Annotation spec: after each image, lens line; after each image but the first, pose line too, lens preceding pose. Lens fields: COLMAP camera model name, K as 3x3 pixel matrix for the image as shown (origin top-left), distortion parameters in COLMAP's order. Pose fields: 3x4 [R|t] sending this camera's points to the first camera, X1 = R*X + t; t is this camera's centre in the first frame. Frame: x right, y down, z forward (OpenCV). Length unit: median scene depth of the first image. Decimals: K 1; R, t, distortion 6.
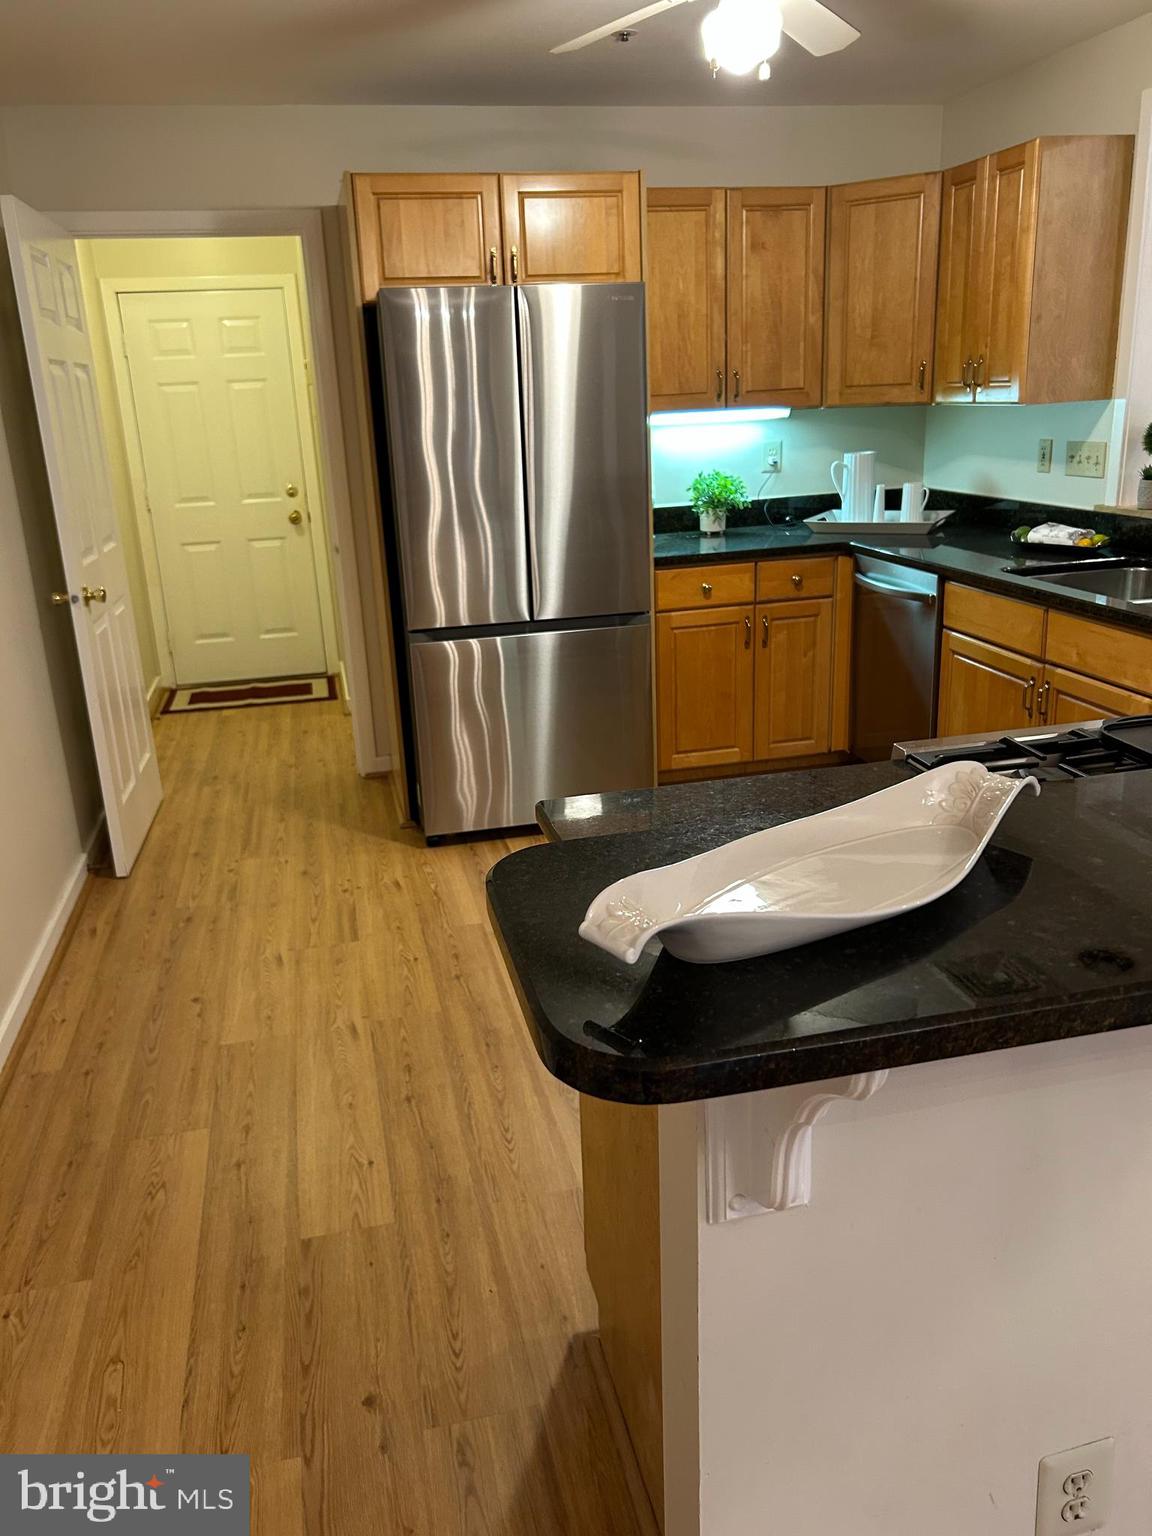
lens RADIAL K [[1172.2, 0, 576.0], [0, 1172.2, 768.0], [0, 0, 1]] dist [0.029971, -0.034464]
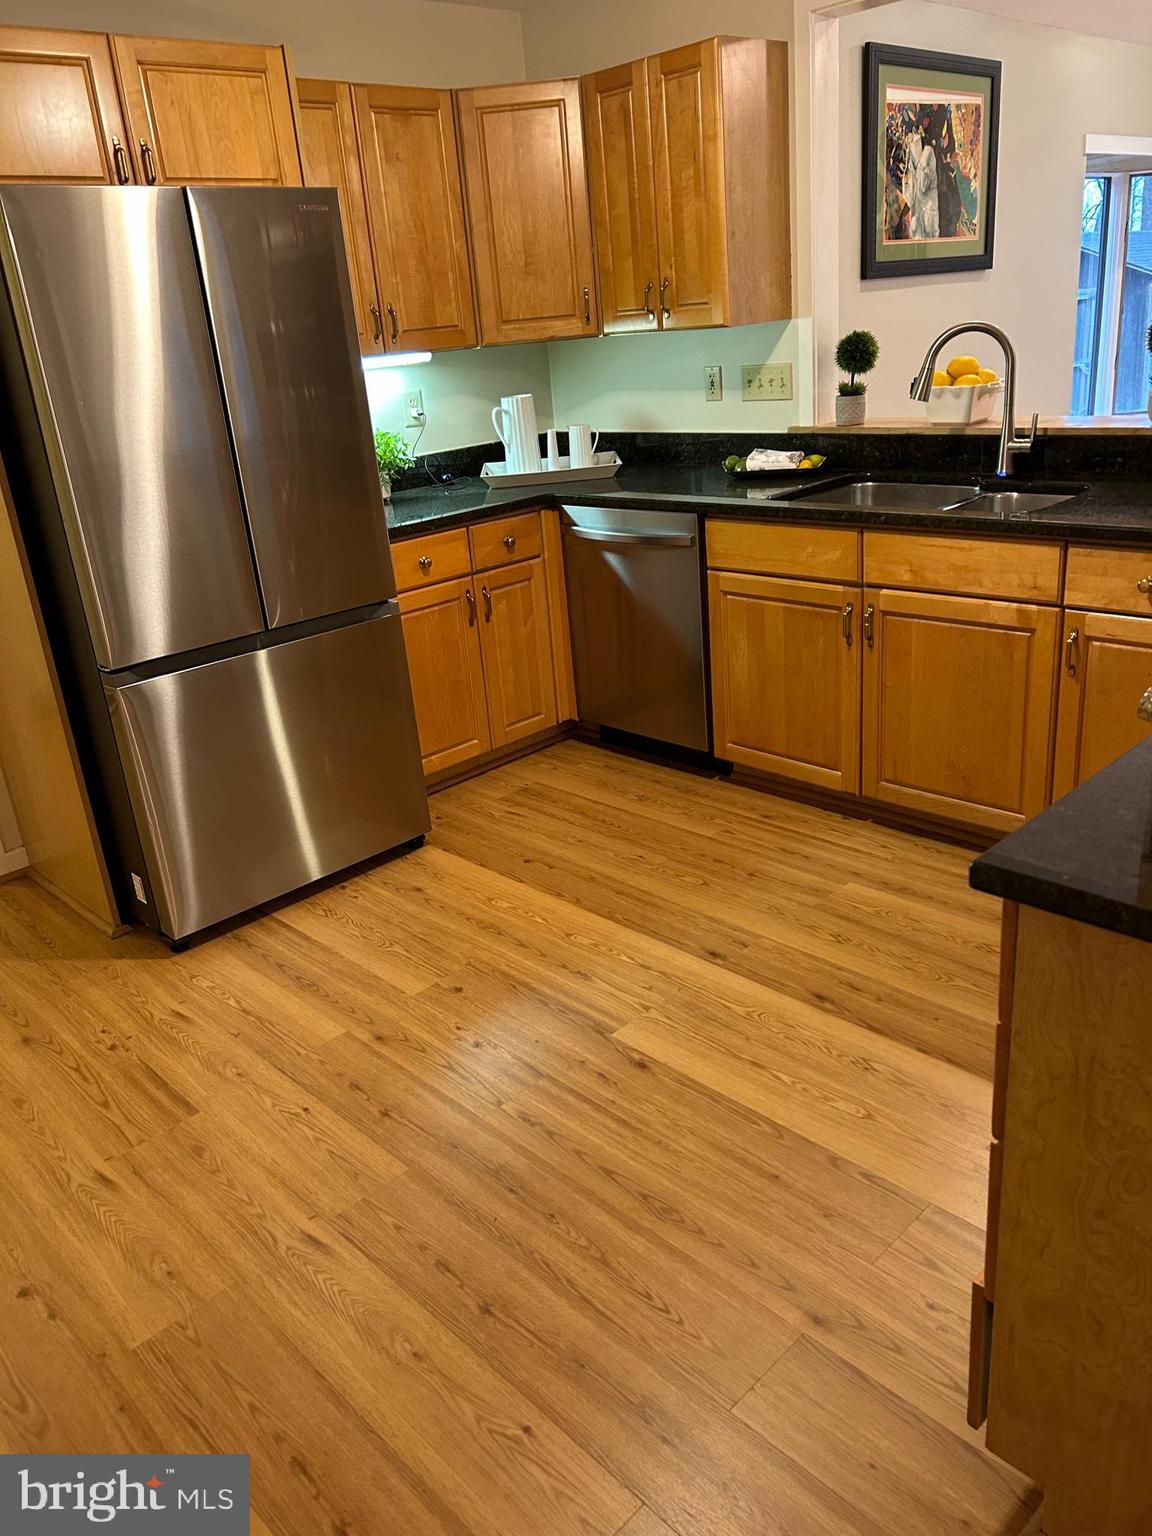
lens RADIAL K [[1160.9, 0, 576.0], [0, 1160.9, 768.0], [0, 0, 1]] dist [0.005352, 0.008803]
pose [[0.858323, -0.215917, 0.465468, -0.224145], [0.204750, 0.975926, 0.075144, -0.050981], [-0.470487, 0.030807, 0.881869, 0.218933]]
